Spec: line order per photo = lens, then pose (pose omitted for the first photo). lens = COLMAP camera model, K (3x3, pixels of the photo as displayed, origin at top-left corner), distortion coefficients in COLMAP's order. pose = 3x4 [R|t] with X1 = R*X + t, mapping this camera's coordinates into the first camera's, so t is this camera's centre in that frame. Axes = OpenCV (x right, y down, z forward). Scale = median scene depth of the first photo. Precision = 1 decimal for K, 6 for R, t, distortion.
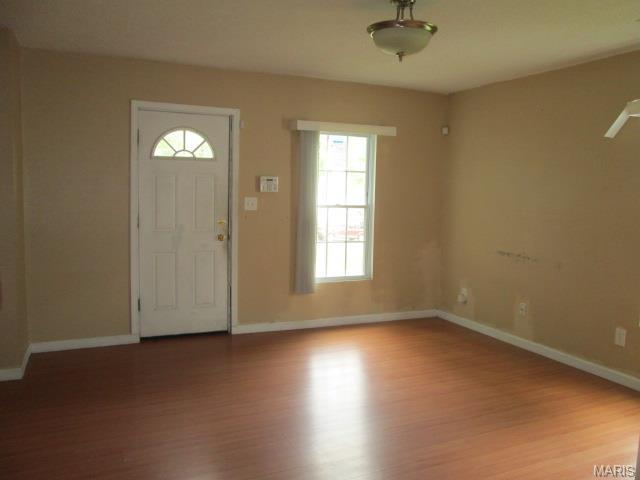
lens RADIAL K [[534.2, 0, 320.0], [0, 534.2, 240.0], [0, 0, 1]] dist [-0.107279, 0.129712]
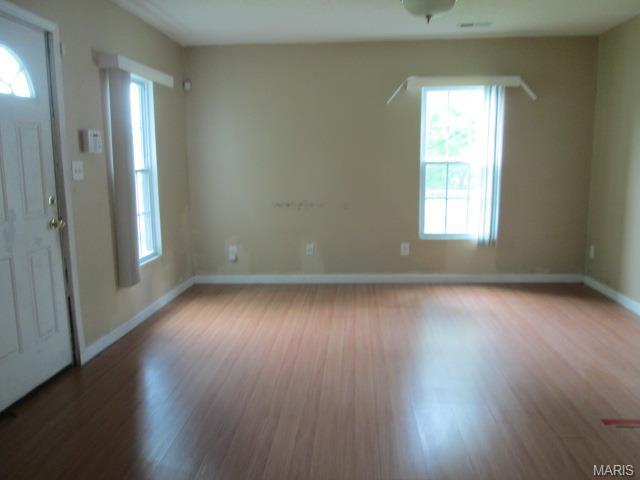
lens RADIAL K [[534.2, 0, 320.0], [0, 534.2, 240.0], [0, 0, 1]] dist [-0.107279, 0.129712]
pose [[0.446767, -0.158439, 0.880509, -0.602597], [0.107645, 0.986563, 0.122904, -0.029608], [-0.888151, 0.039873, 0.457819, 0.428605]]
